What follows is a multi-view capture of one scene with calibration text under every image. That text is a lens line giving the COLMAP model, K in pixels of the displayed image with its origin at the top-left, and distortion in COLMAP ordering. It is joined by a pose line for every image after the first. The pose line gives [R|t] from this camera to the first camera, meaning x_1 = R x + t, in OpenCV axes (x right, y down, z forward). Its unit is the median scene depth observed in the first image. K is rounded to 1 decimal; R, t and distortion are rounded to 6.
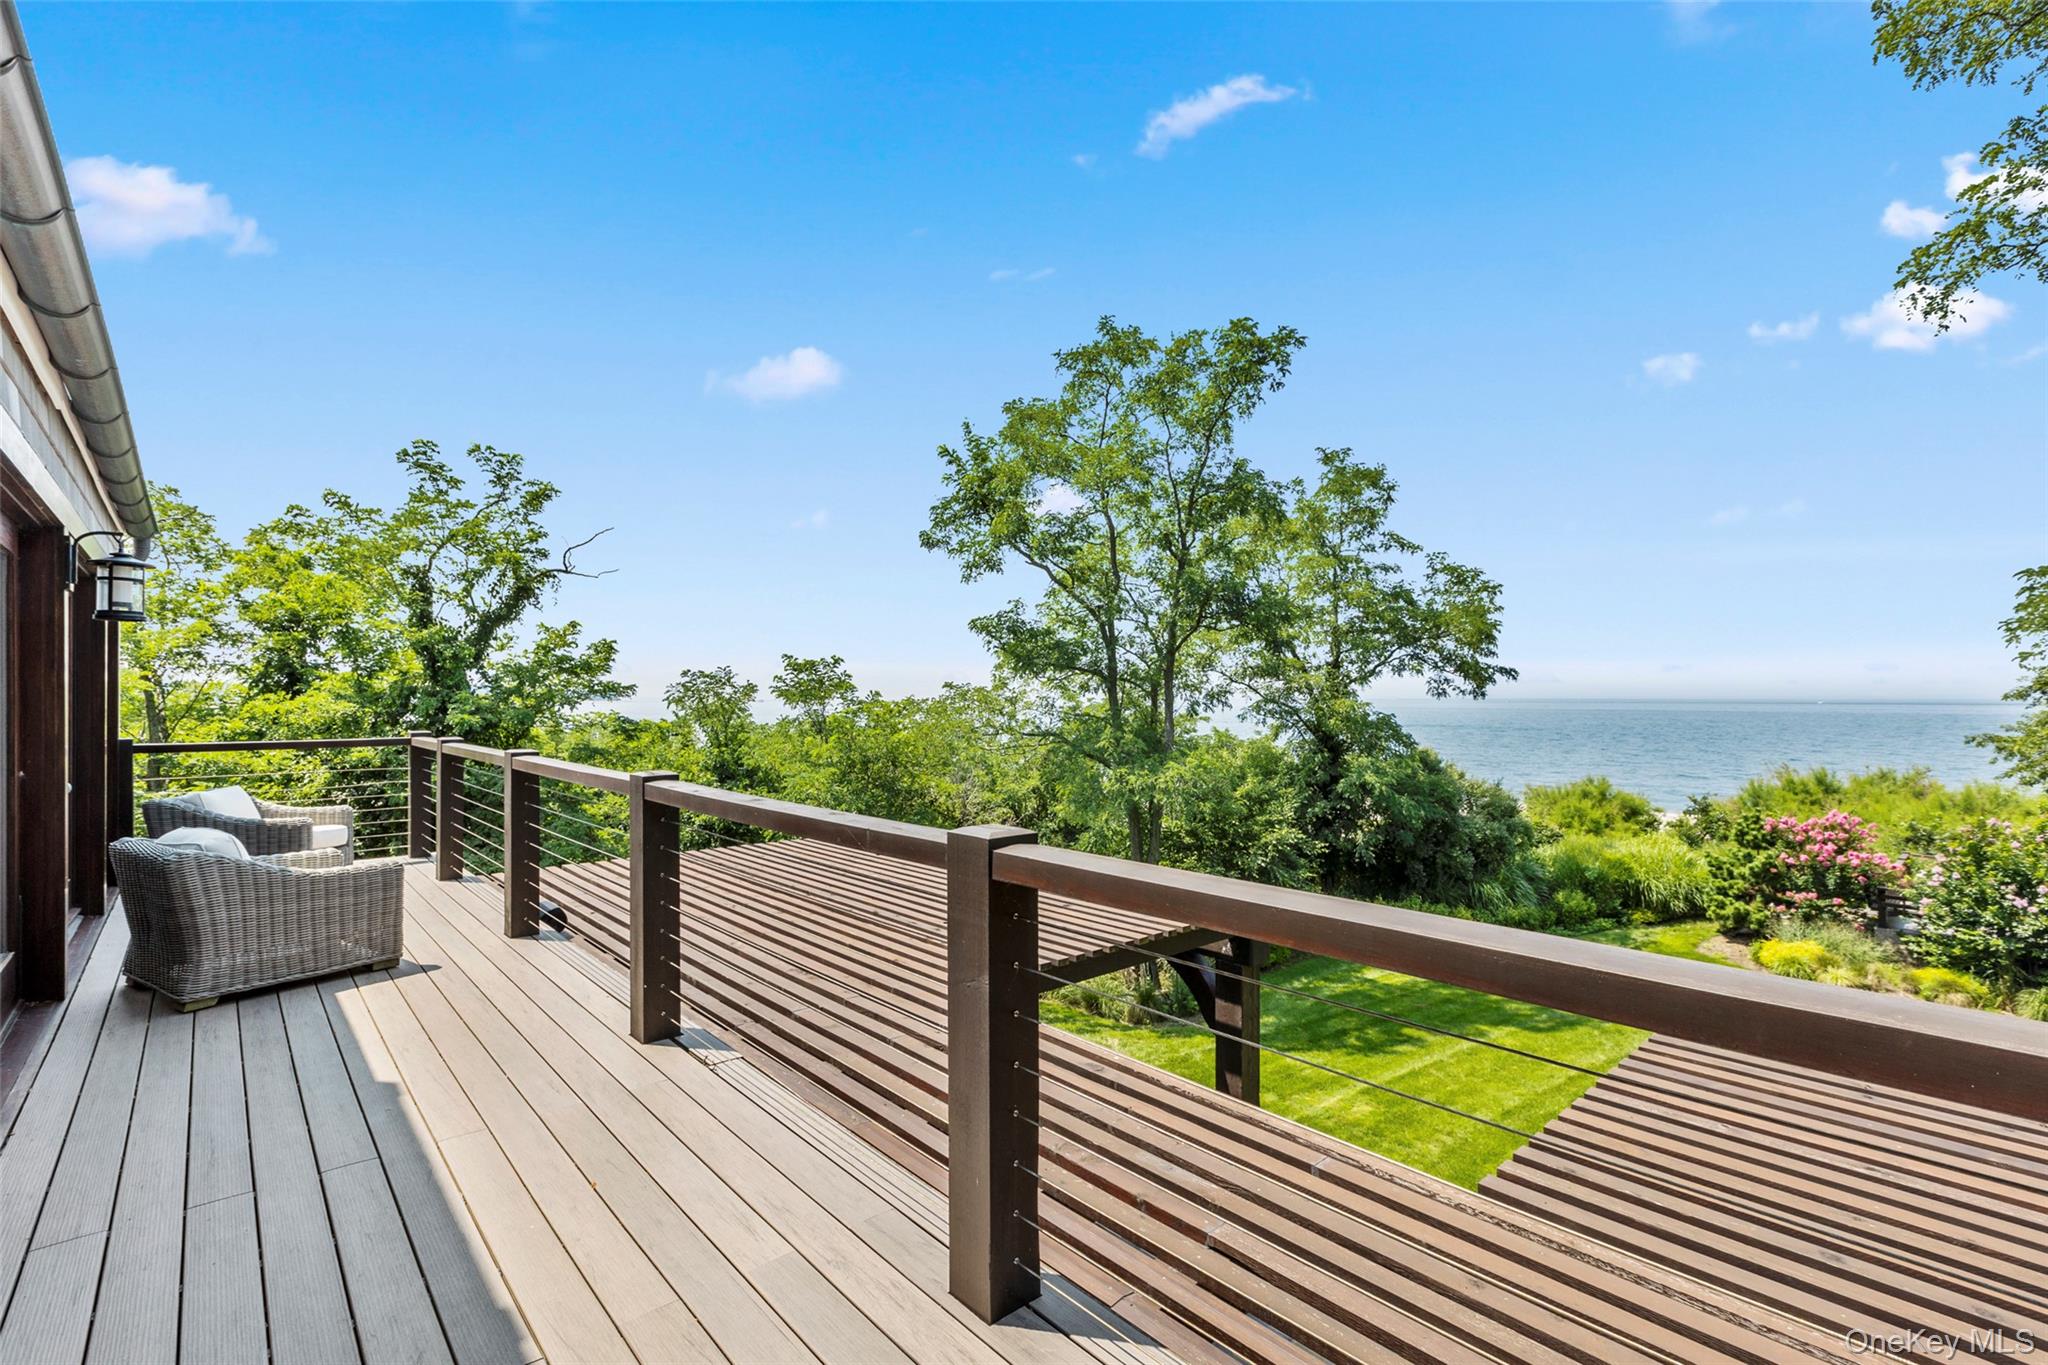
lens RADIAL K [[926.0, 0, 1022.5], [0, 926.0, 682.4], [0, 0, 1]] dist [-0.003383, -0.000632]
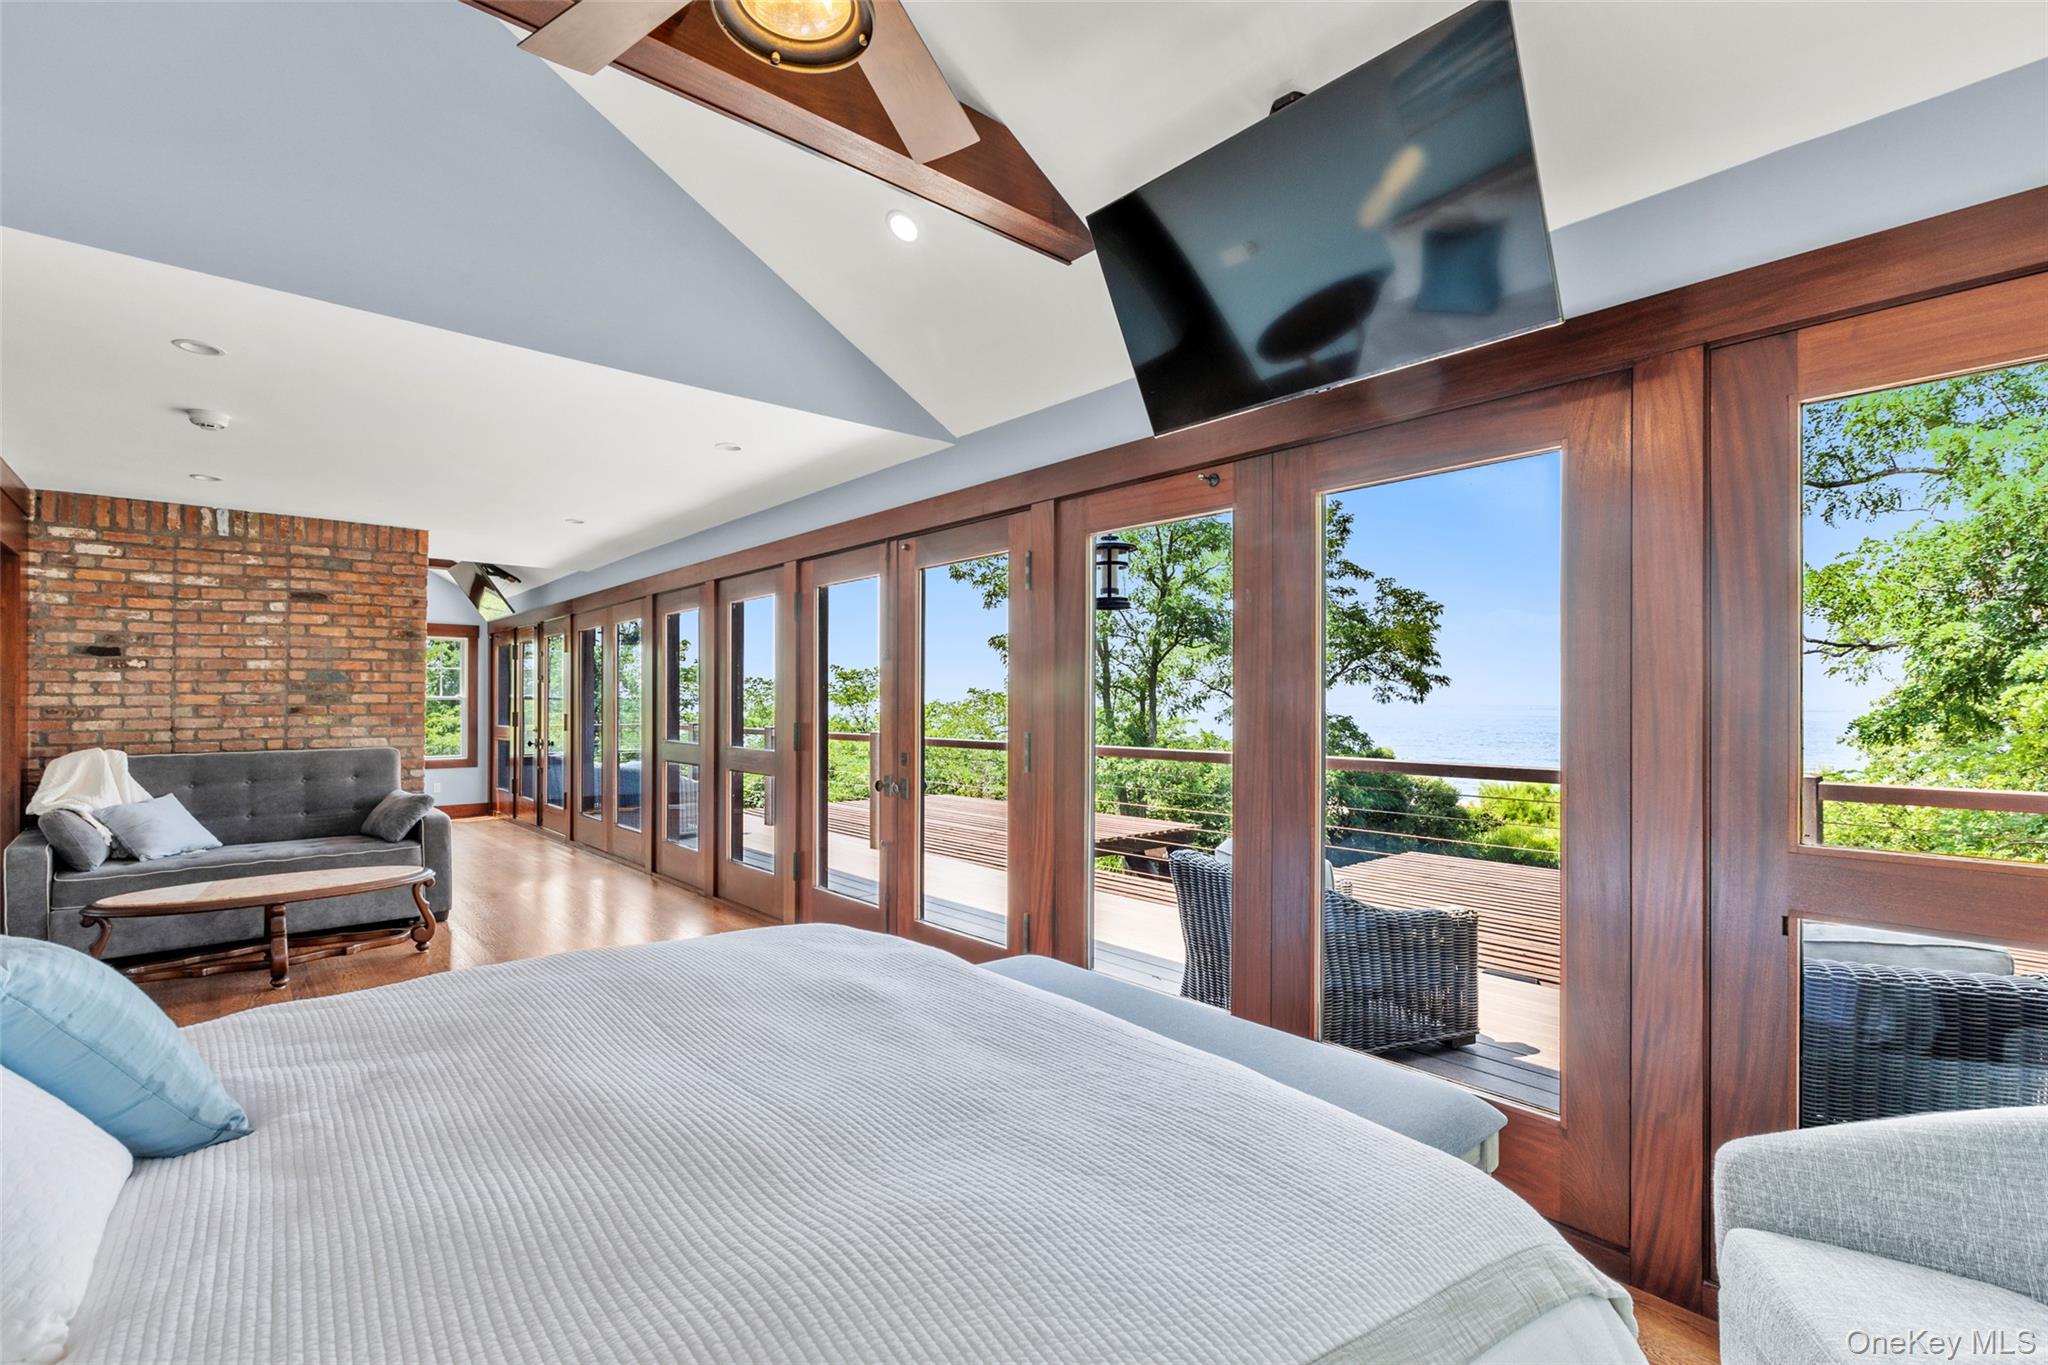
lens RADIAL K [[926.0, 0, 1025.5], [0, 926.0, 693.7], [0, 0, 1]] dist [-0.003383, -0.000632]
pose [[0.999998, 0.001734, -0.000371, -0.007580], [-0.001732, 0.999985, 0.005248, -0.000340], [0.000380, -0.005248, 0.999986, -0.191908]]
